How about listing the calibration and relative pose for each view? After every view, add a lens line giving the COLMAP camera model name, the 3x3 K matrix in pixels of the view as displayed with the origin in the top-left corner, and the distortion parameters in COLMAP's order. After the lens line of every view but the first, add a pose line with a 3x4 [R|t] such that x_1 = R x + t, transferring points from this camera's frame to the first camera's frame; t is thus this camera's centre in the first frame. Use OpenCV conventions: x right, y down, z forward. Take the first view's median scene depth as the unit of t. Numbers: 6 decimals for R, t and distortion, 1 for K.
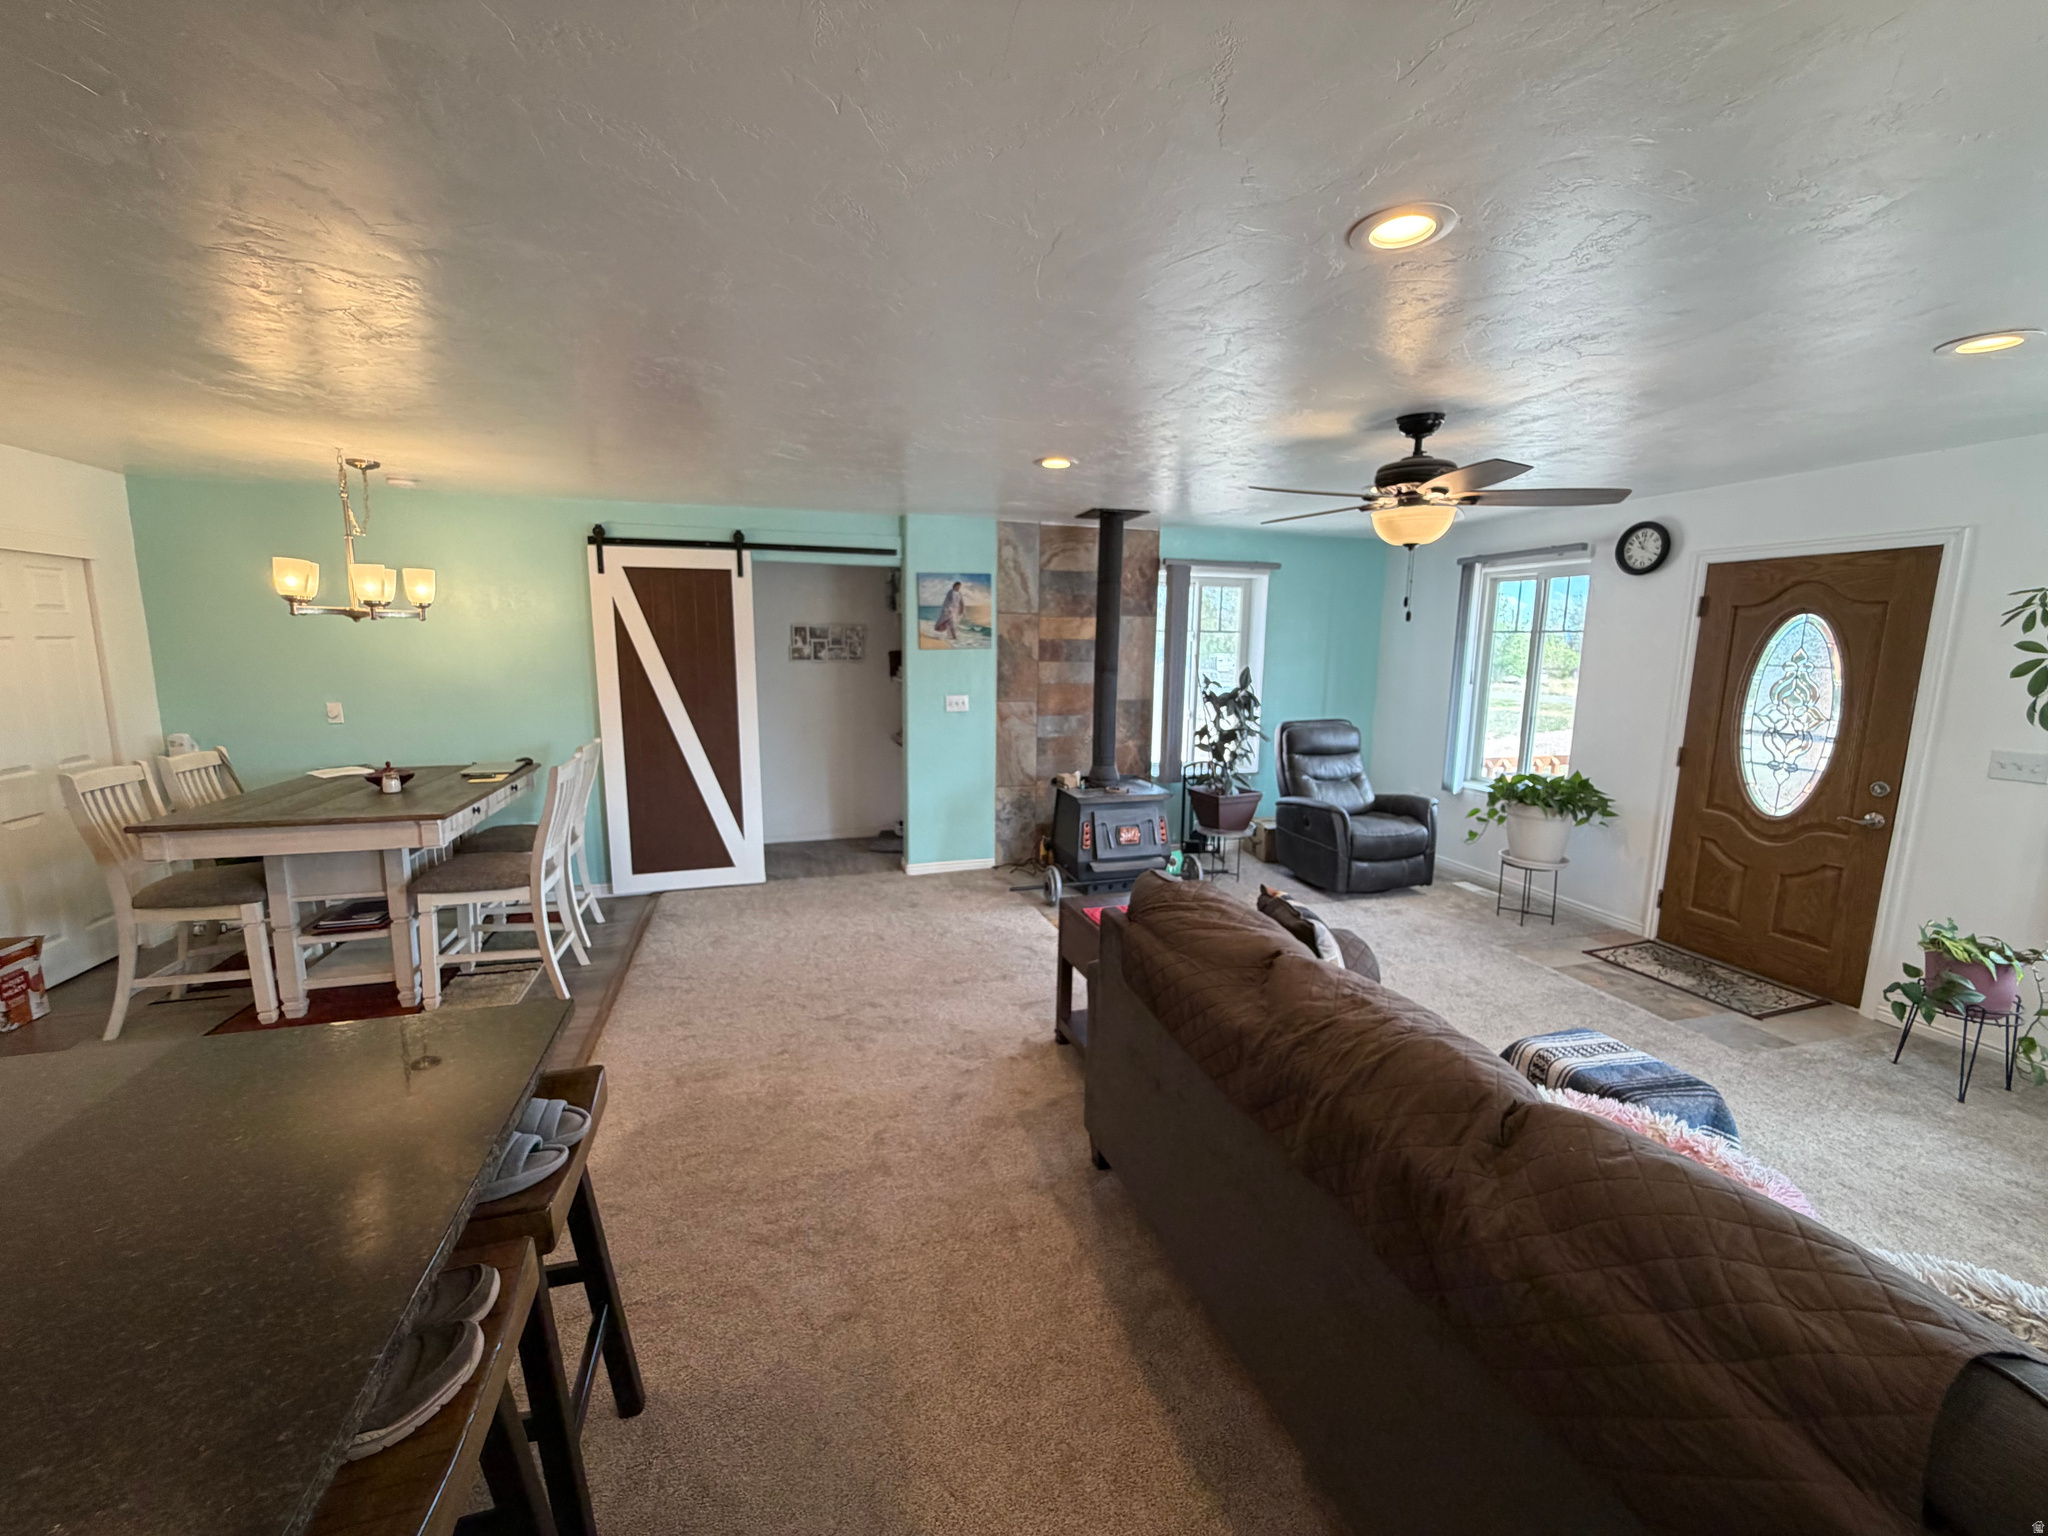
lens RADIAL K [[823.7, 0, 1024.0], [0, 823.7, 768.0], [0, 0, 1]] dist [0.000967, 0.000086]
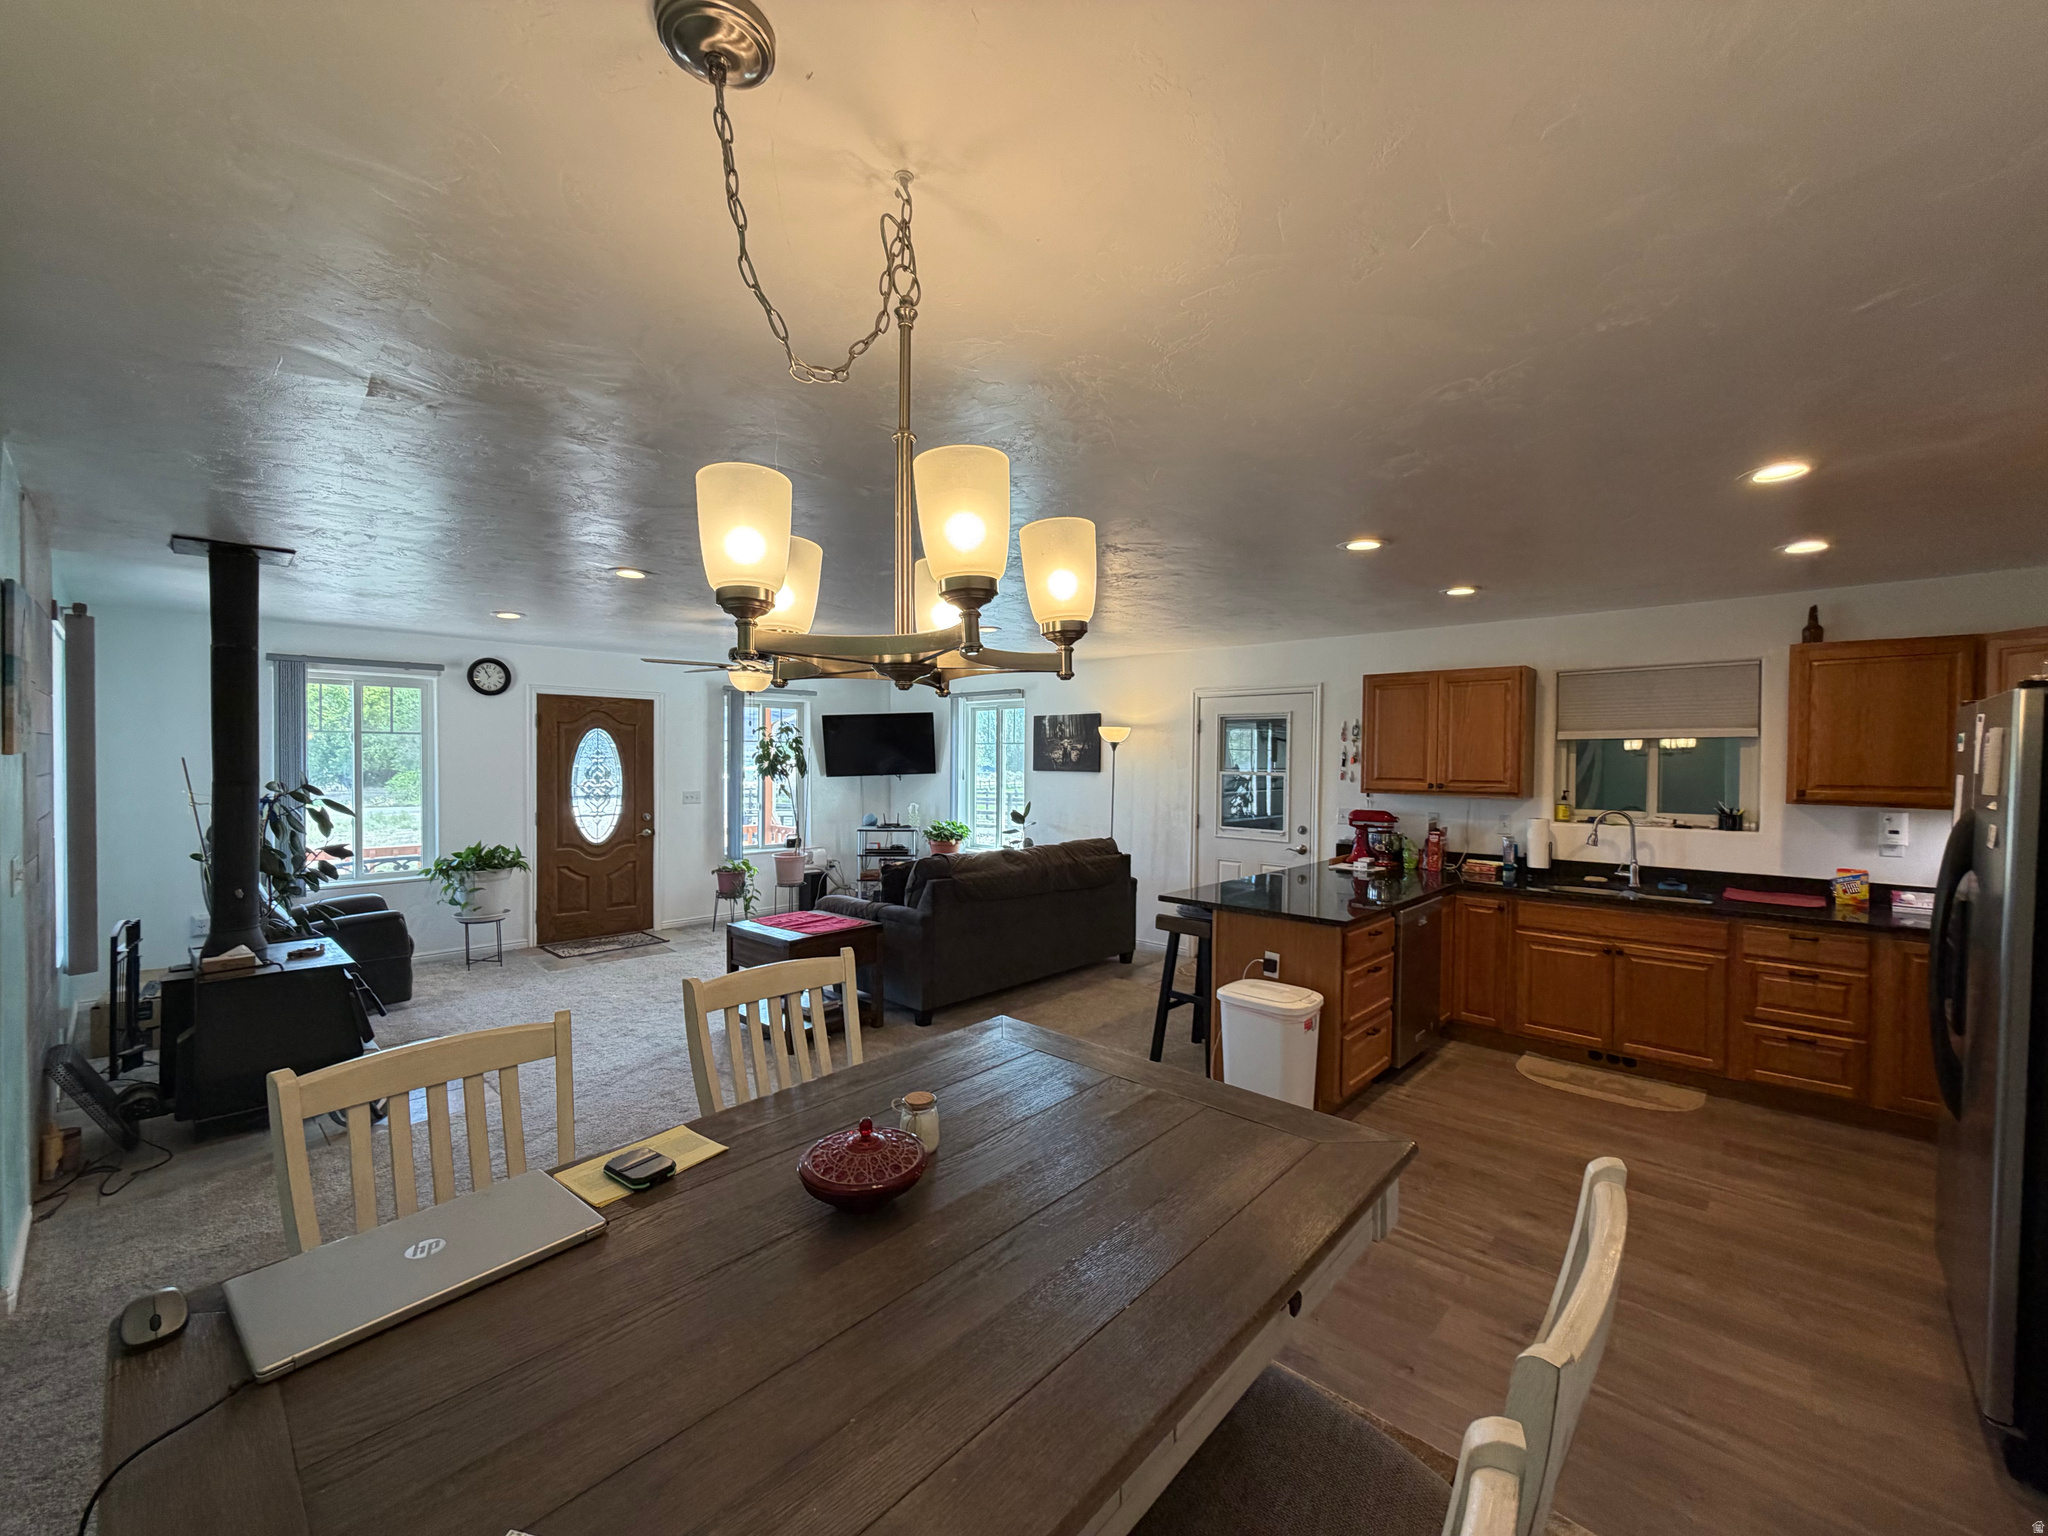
lens RADIAL K [[818.0, 0, 1027.4], [0, 818.0, 770.2], [0, 0, 1]] dist [0.001886, 0.000047]
pose [[-0.500211, -0.029155, 0.865413, -0.813809], [0.119728, 0.987504, 0.102471, -0.127618], [-0.857586, 0.154871, -0.490470, 0.824070]]
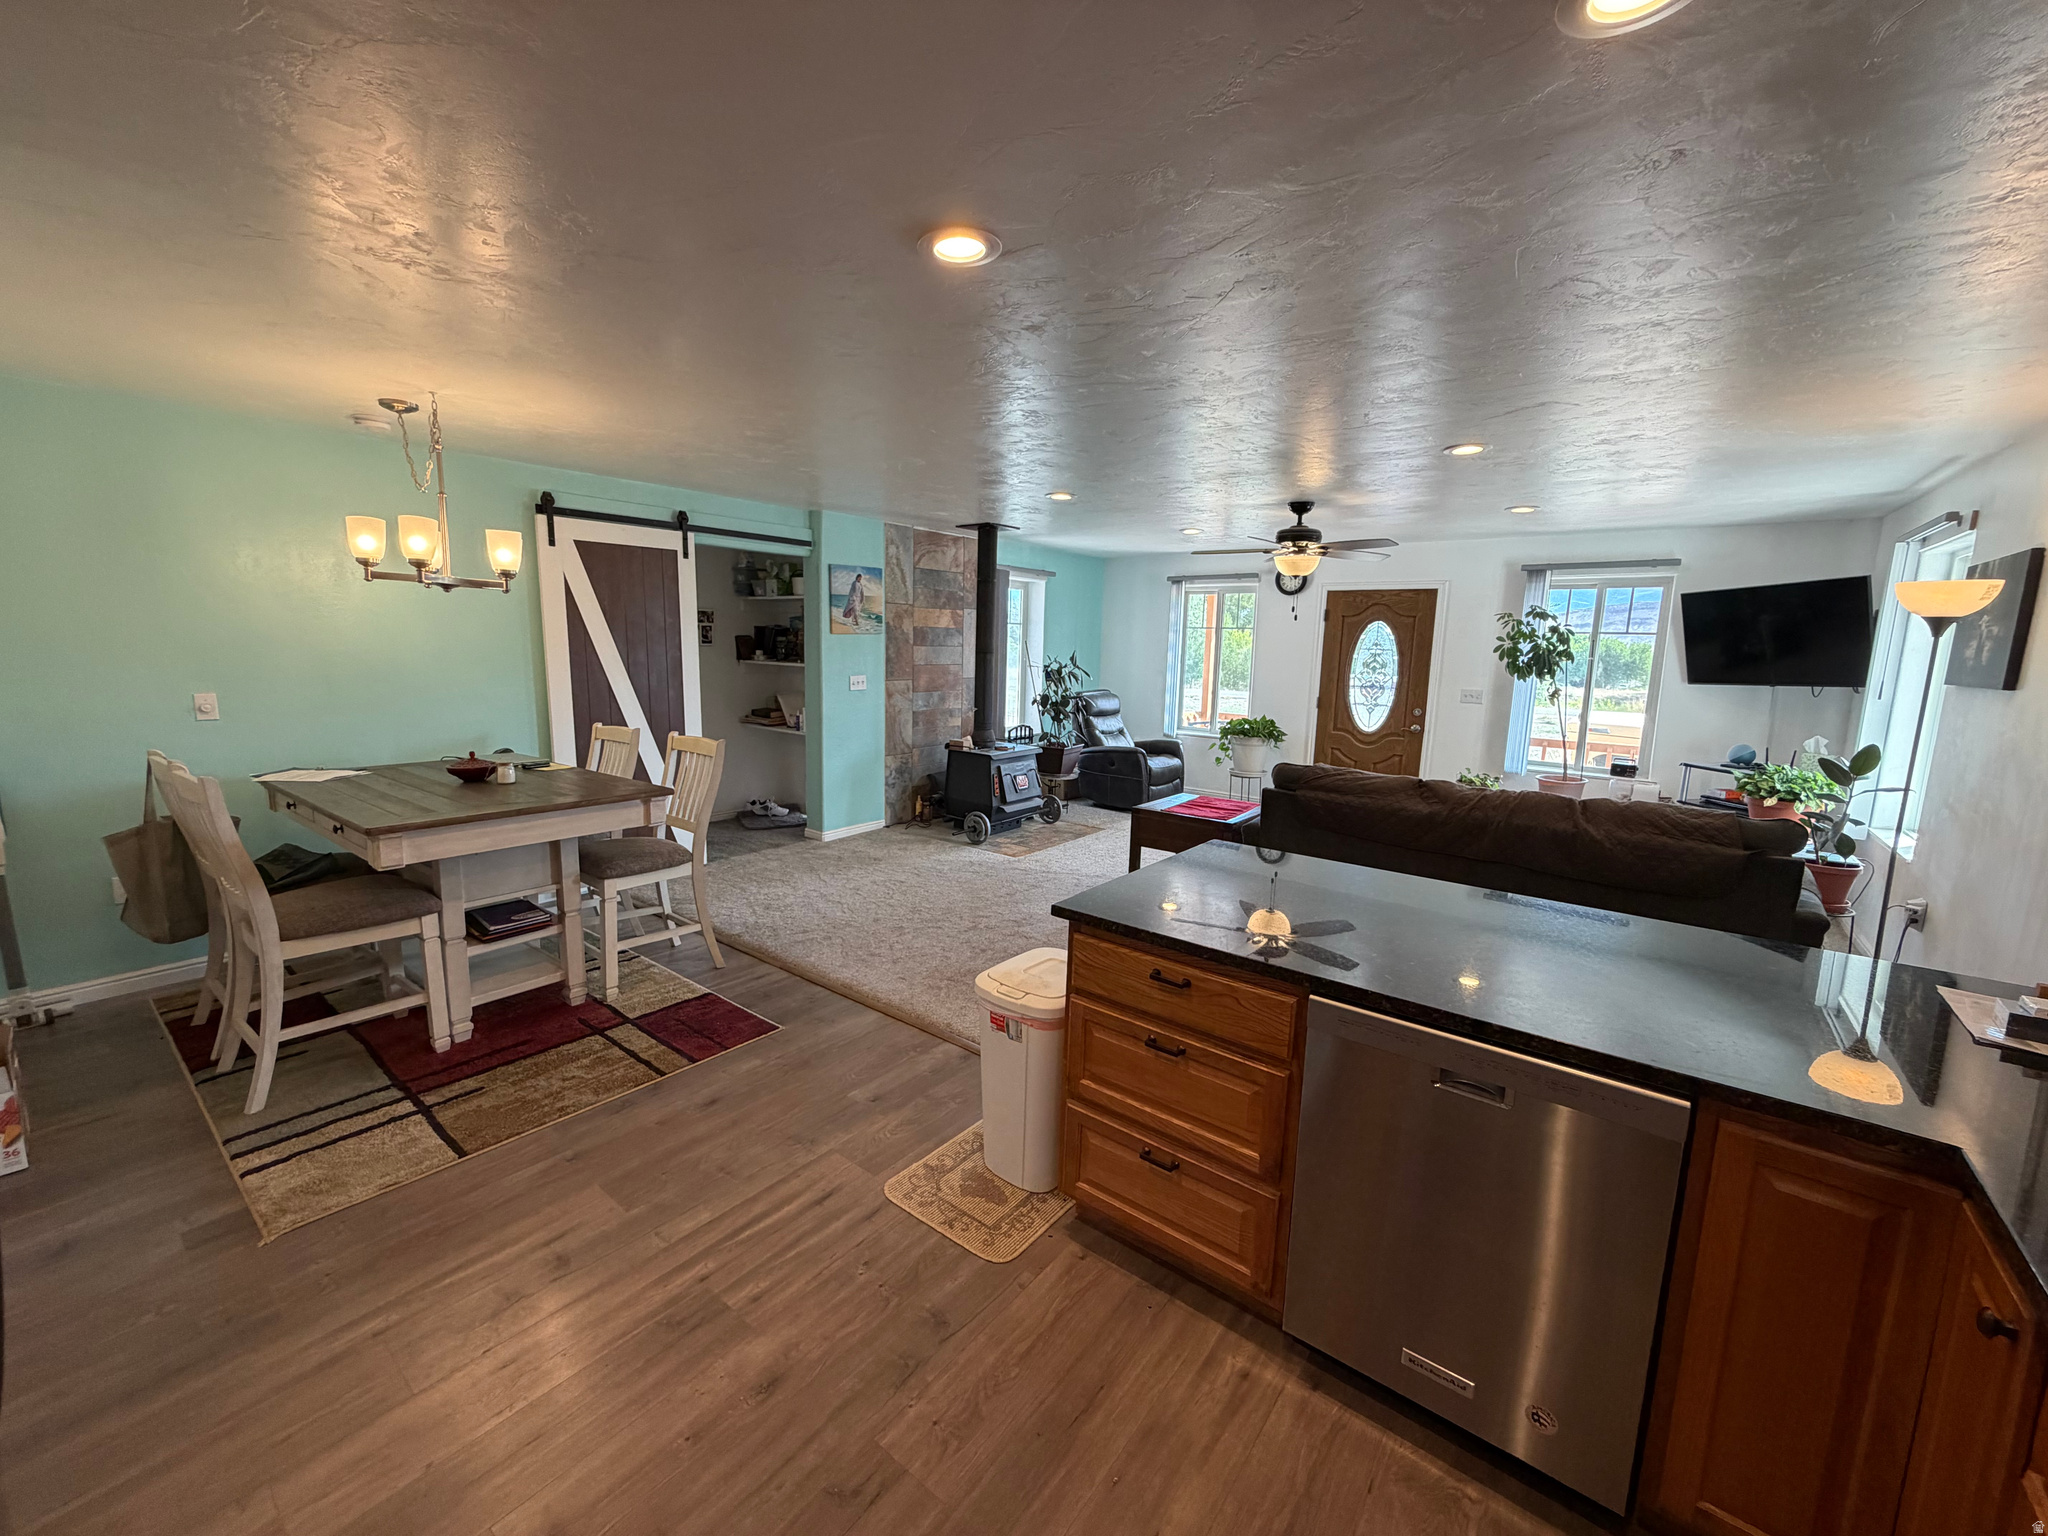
lens RADIAL K [[818.0, 0, 1027.4], [0, 818.0, 770.2], [0, 0, 1]] dist [0.001886, 0.000047]
pose [[0.818520, -0.080502, 0.568809, -0.591951], [0.072358, 0.996695, 0.036936, 0.017179], [-0.569902, 0.010926, 0.821640, -0.047967]]
